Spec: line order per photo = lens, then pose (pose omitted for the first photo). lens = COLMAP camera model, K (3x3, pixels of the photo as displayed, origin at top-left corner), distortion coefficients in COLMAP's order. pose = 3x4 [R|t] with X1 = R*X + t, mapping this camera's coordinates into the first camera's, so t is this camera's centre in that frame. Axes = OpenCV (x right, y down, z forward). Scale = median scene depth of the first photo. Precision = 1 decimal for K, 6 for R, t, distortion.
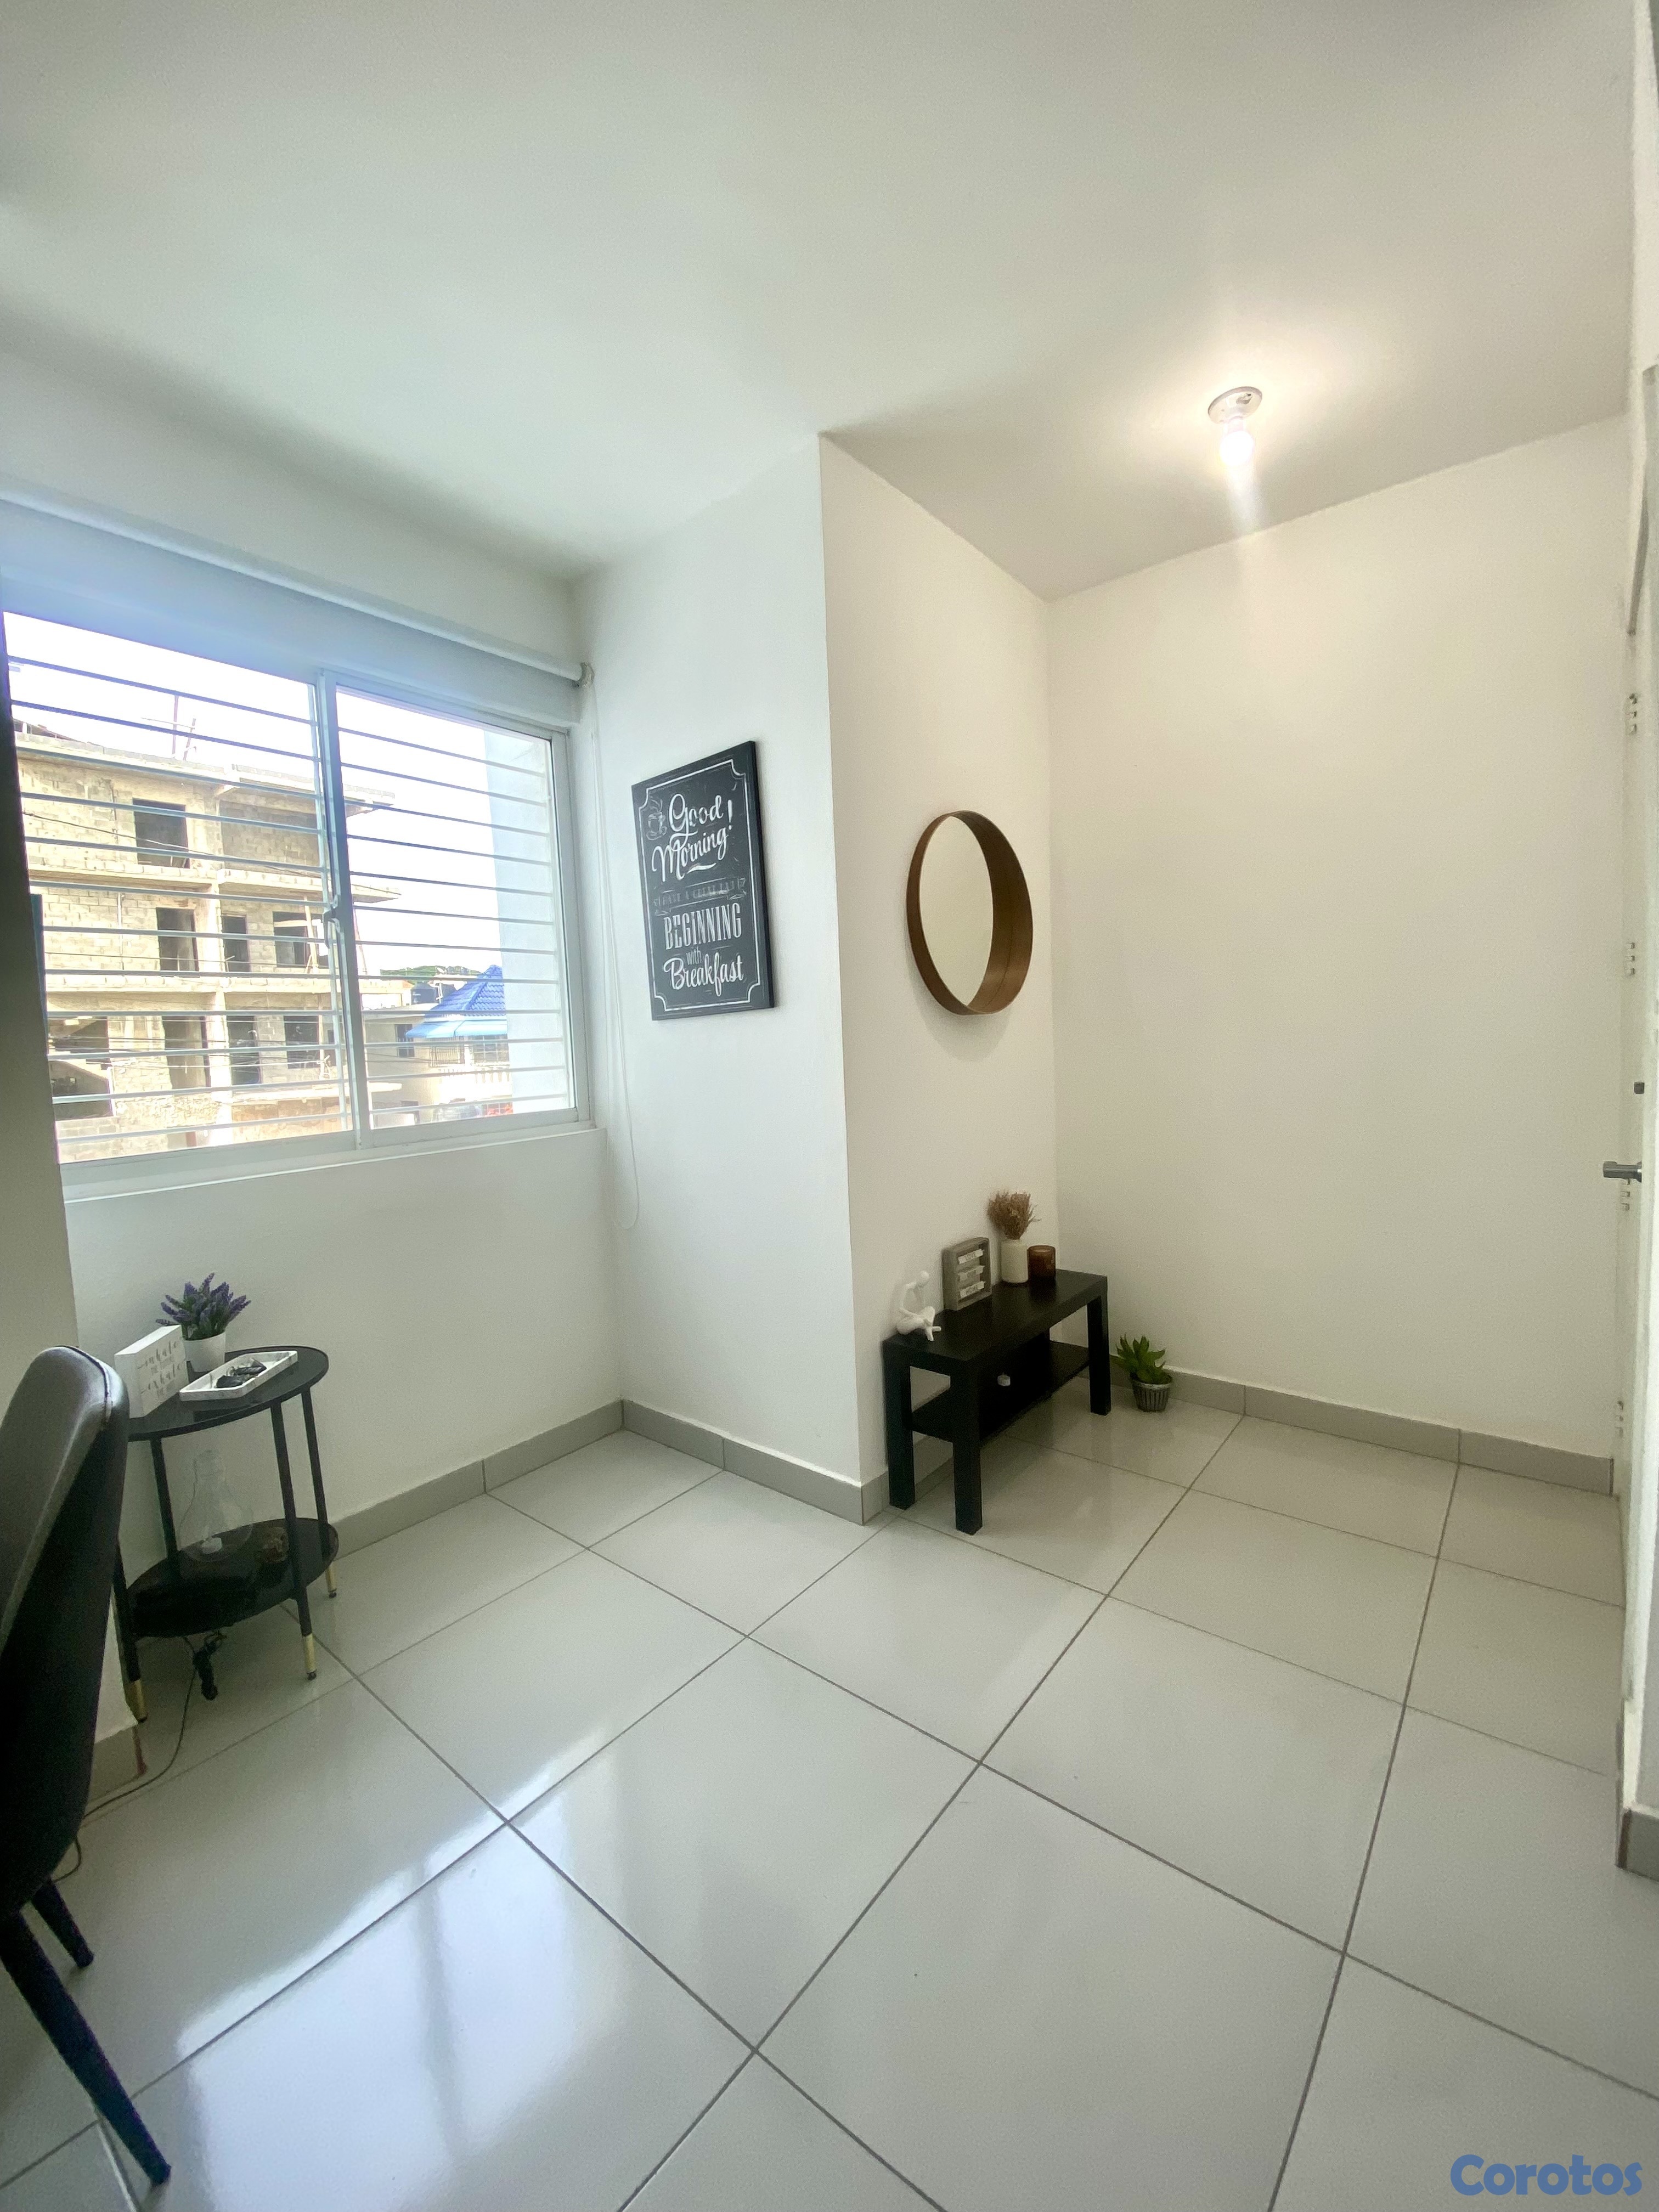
lens RADIAL K [[939.4, 0, 829.5], [0, 939.4, 1106.0], [0, 0, 1]] dist [0.023857, -0.000016]
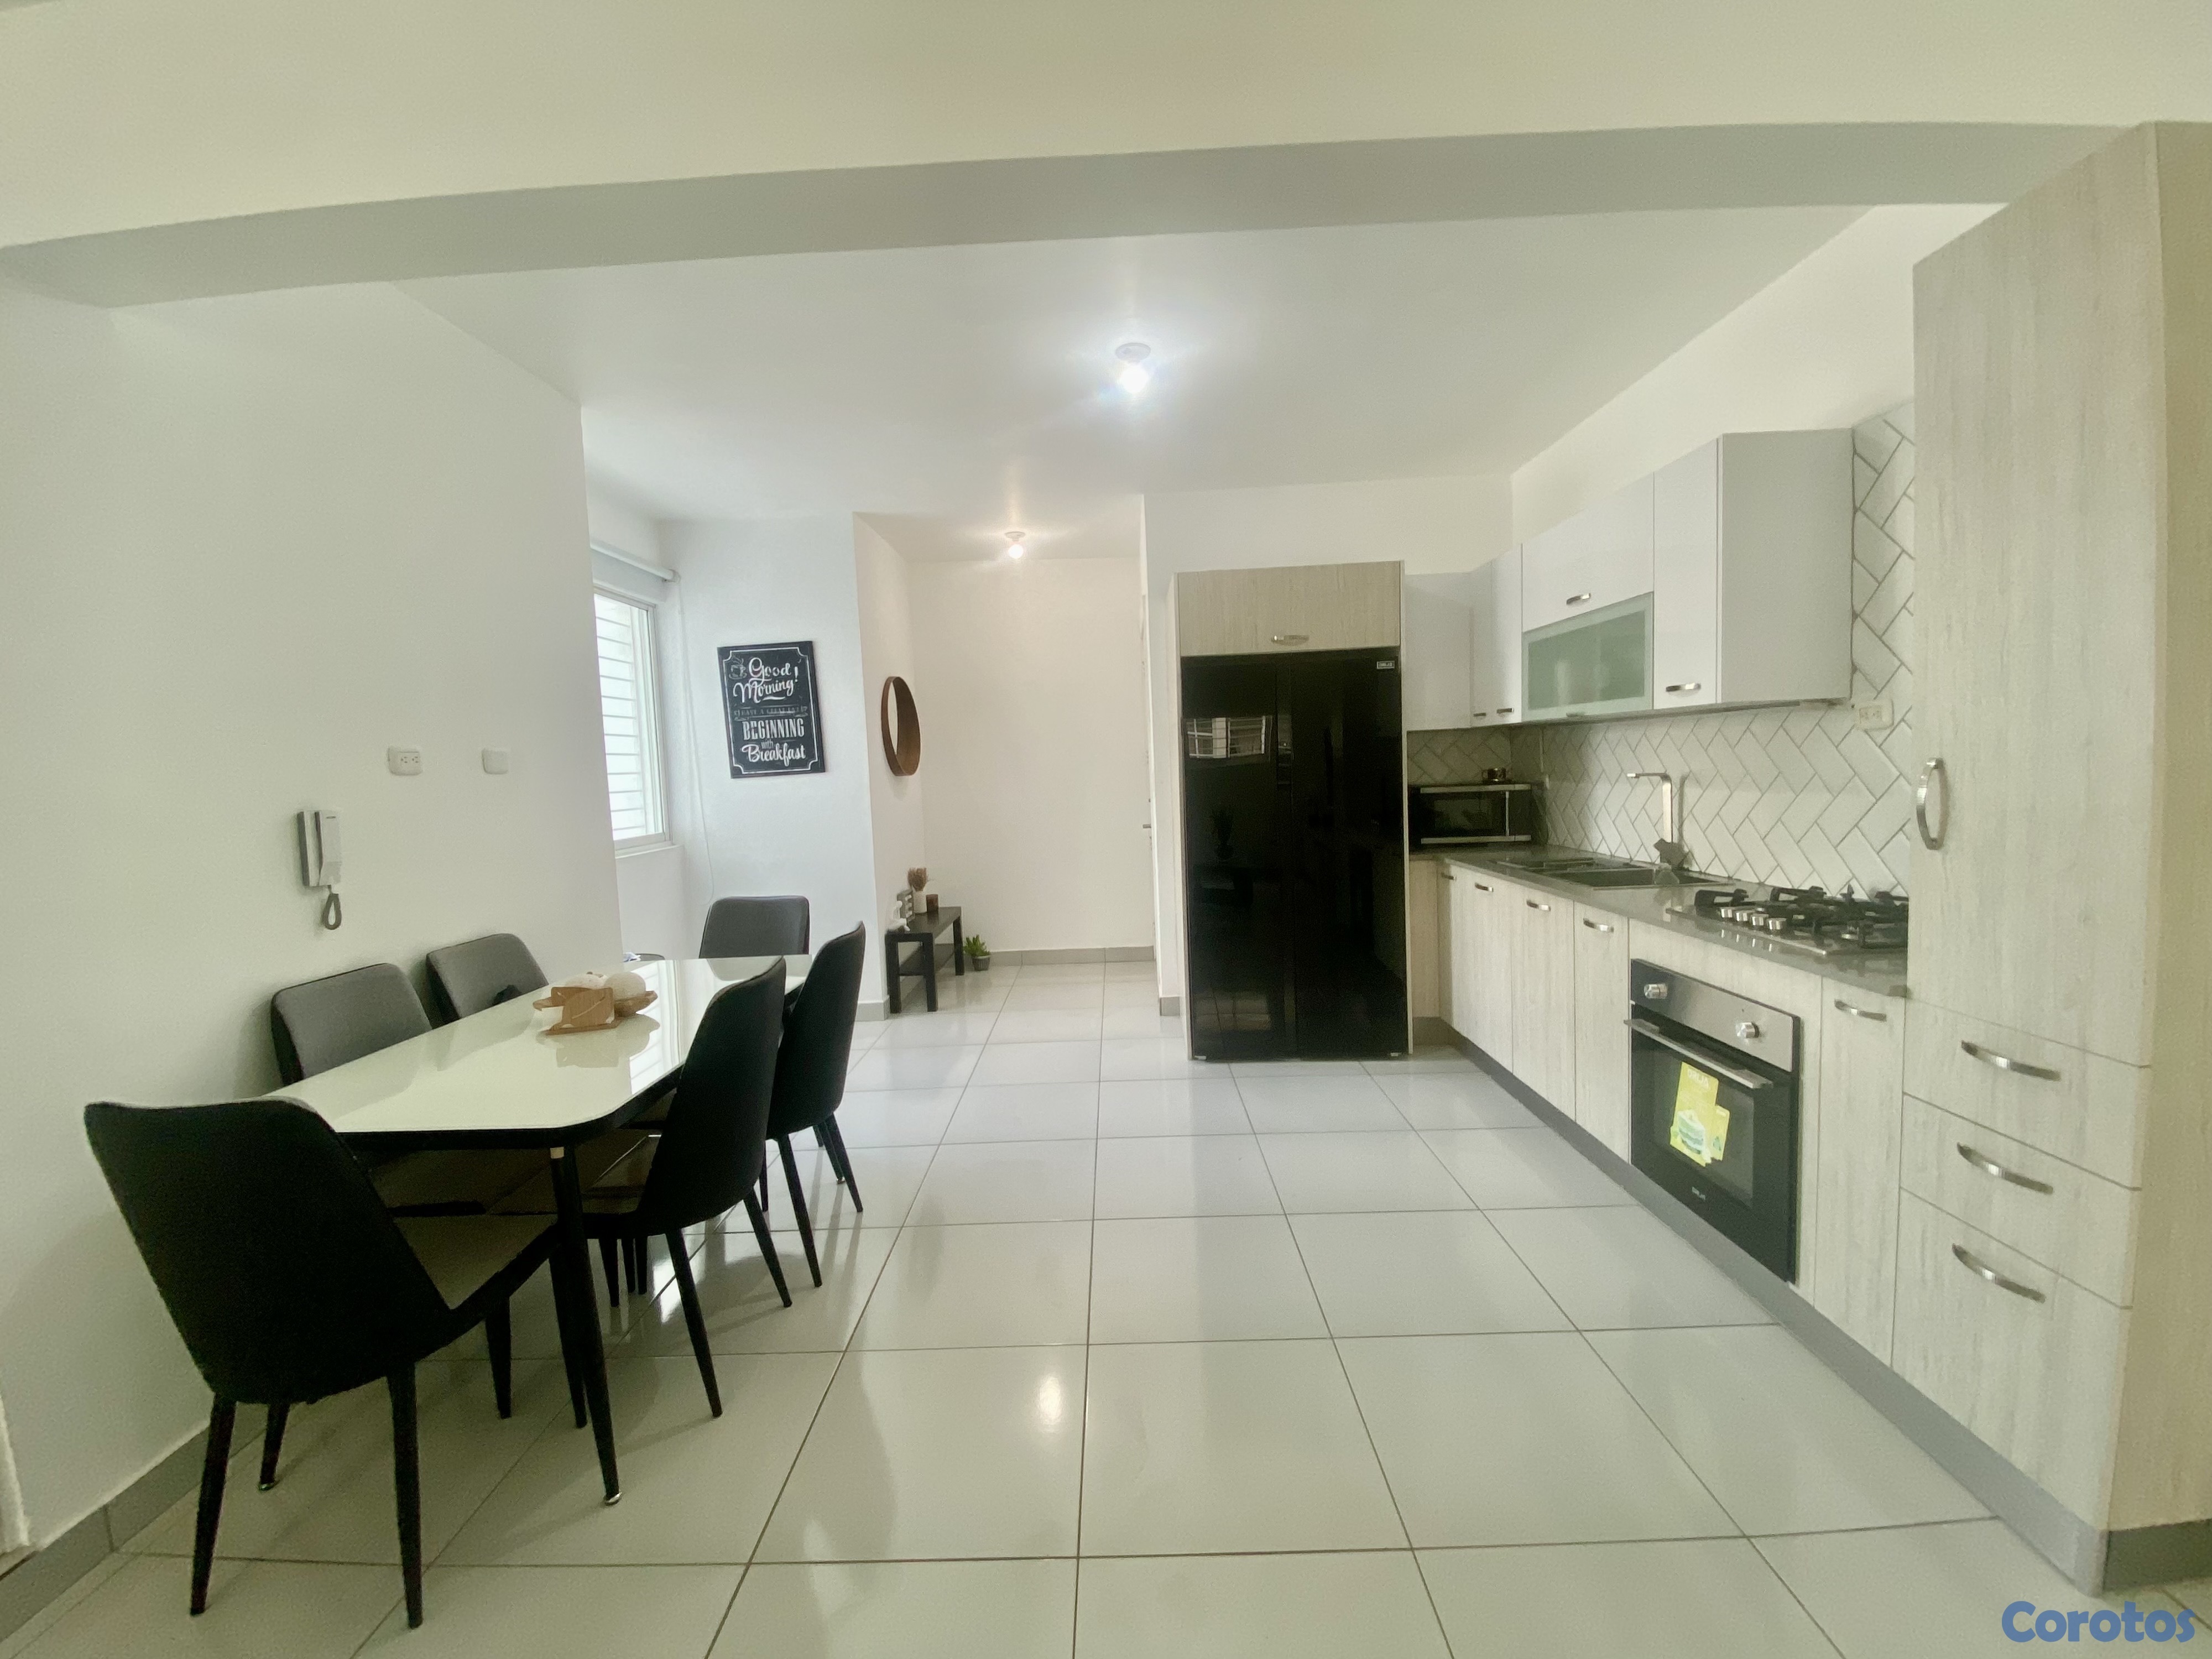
lens RADIAL K [[874.1, 0, 1106.0], [0, 874.1, 829.5], [0, 0, 1]] dist [0.001934, -0.000118]
pose [[0.779155, -0.014696, 0.626659, -0.702232], [0.051274, 0.997869, -0.040351, 0.112721], [-0.624730, 0.063571, 0.778249, -0.749946]]
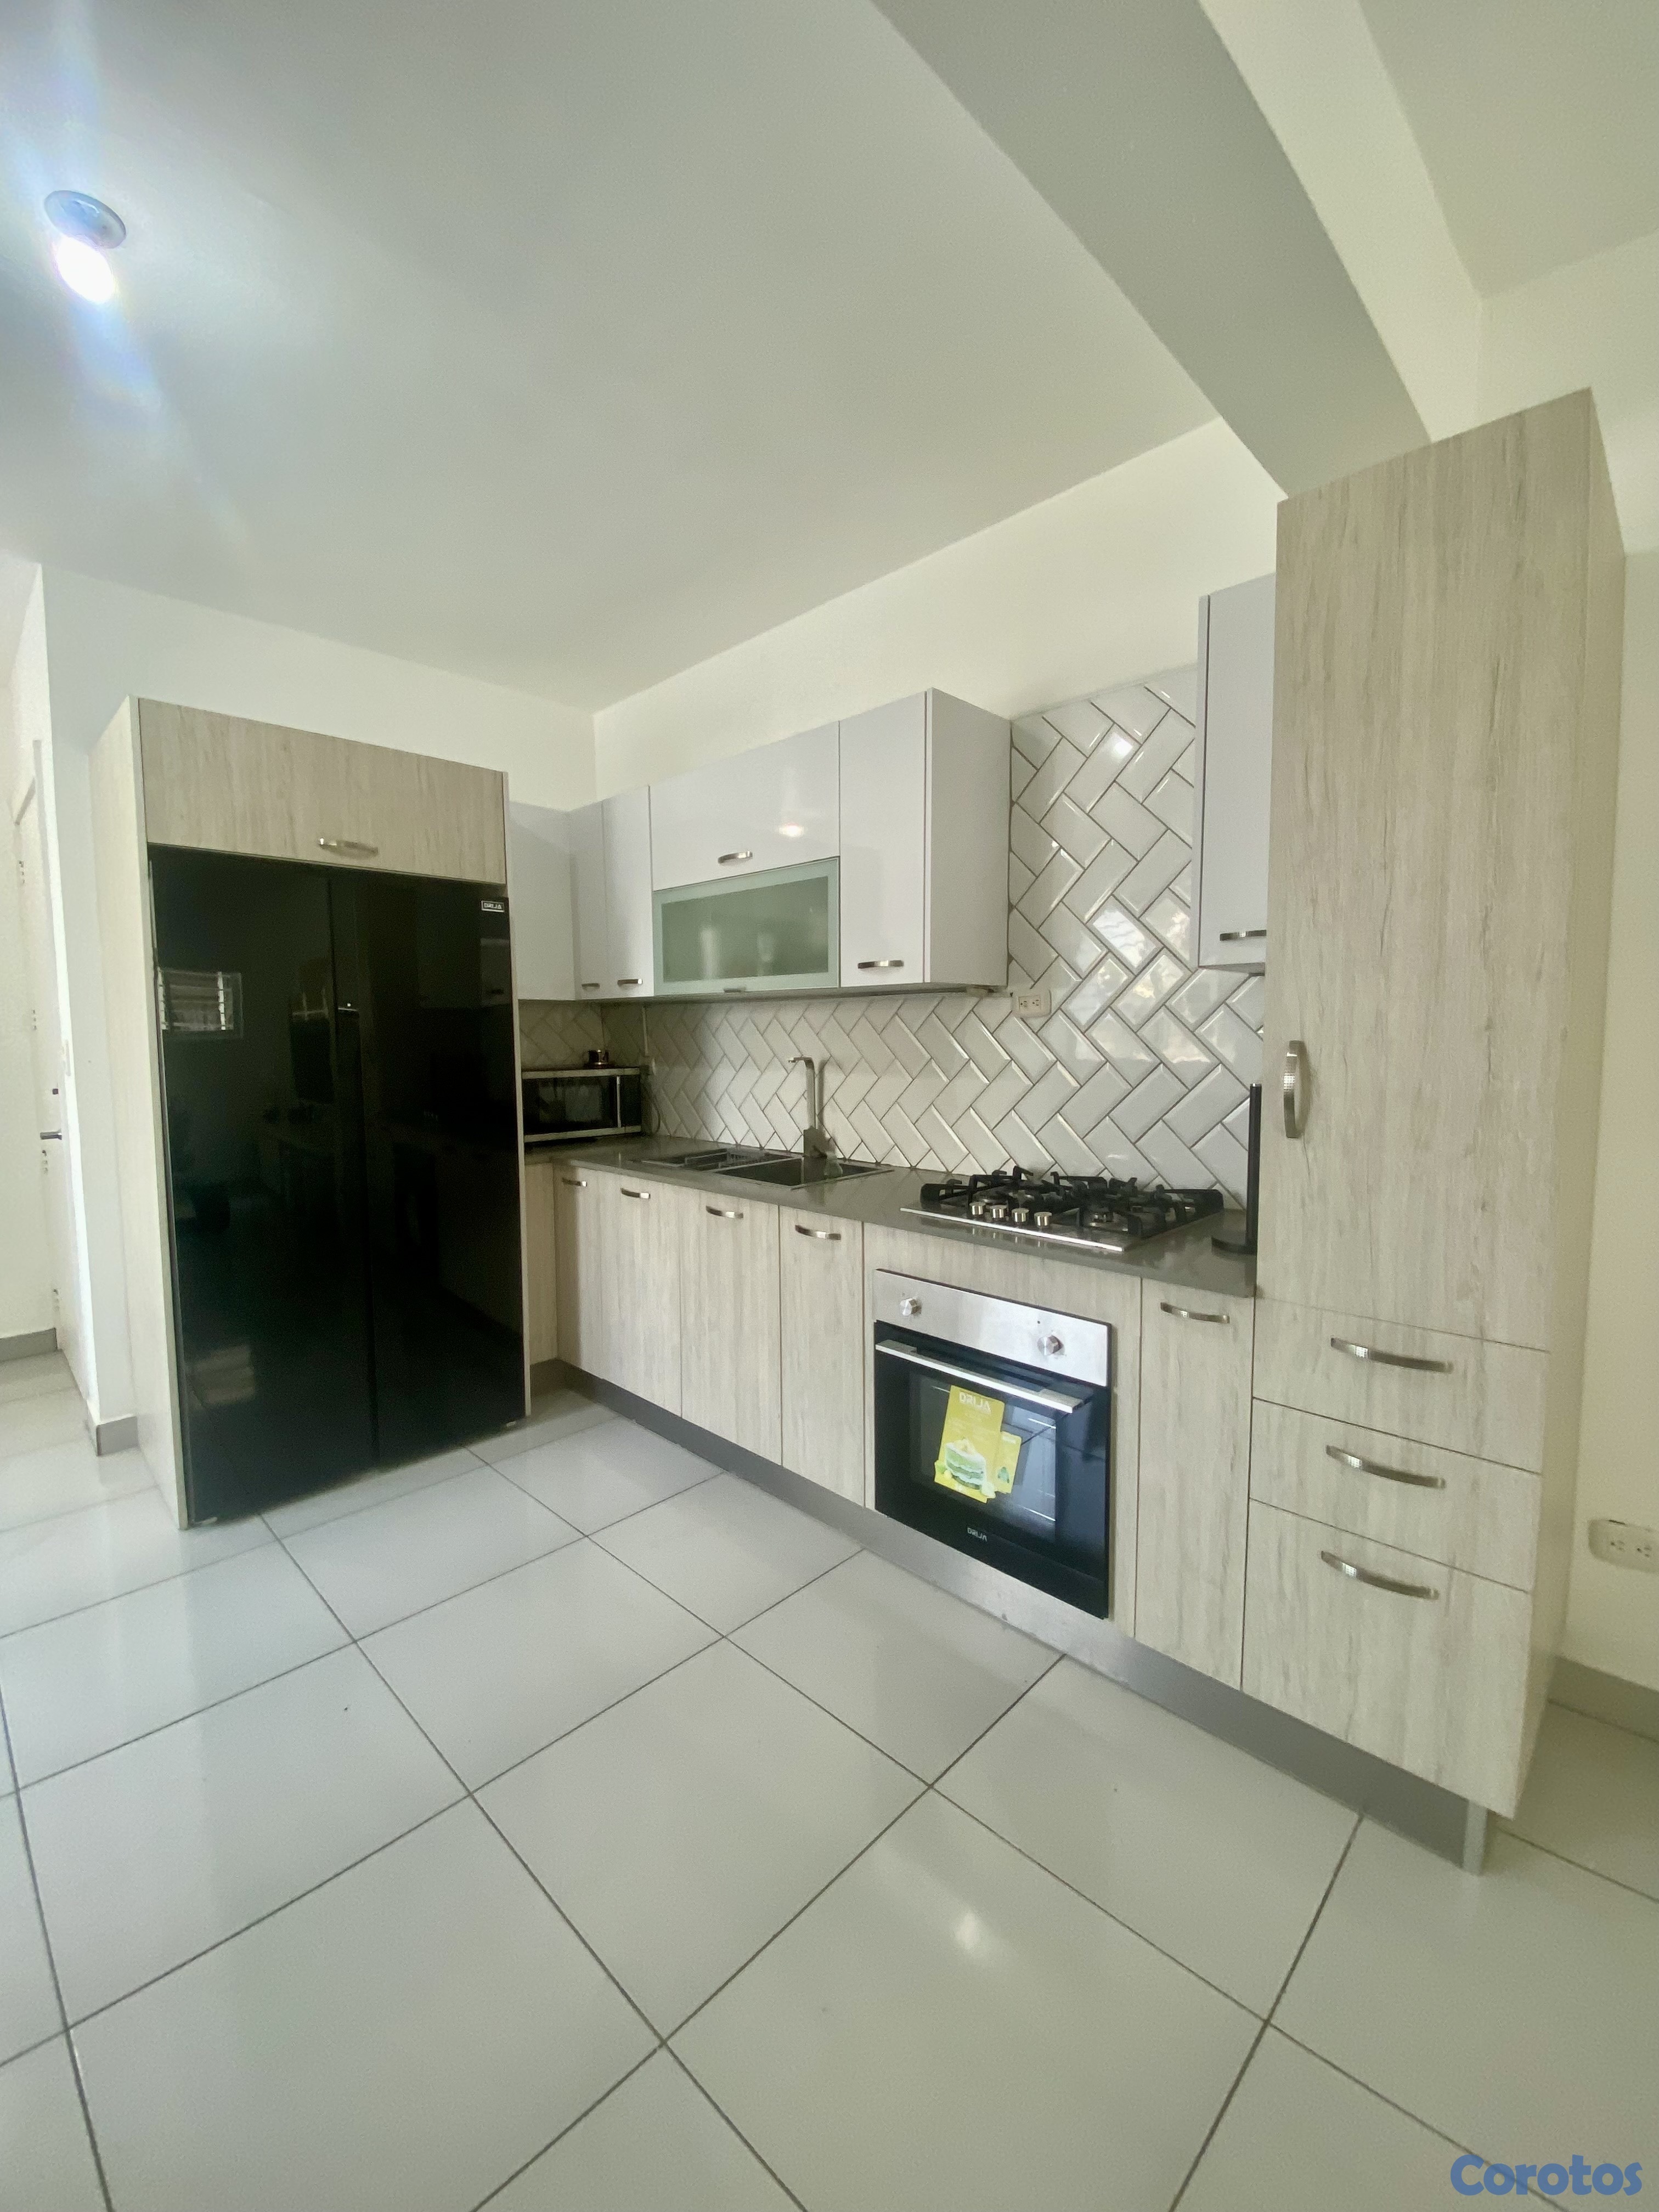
lens RADIAL K [[874.1, 0, 829.5], [0, 874.1, 1106.0], [0, 0, 1]] dist [0.001934, -0.000118]
pose [[0.075879, -0.021347, 0.996889, -0.490037], [0.097308, 0.995157, 0.013903, 0.077871], [-0.992358, 0.095951, 0.077588, -0.420823]]
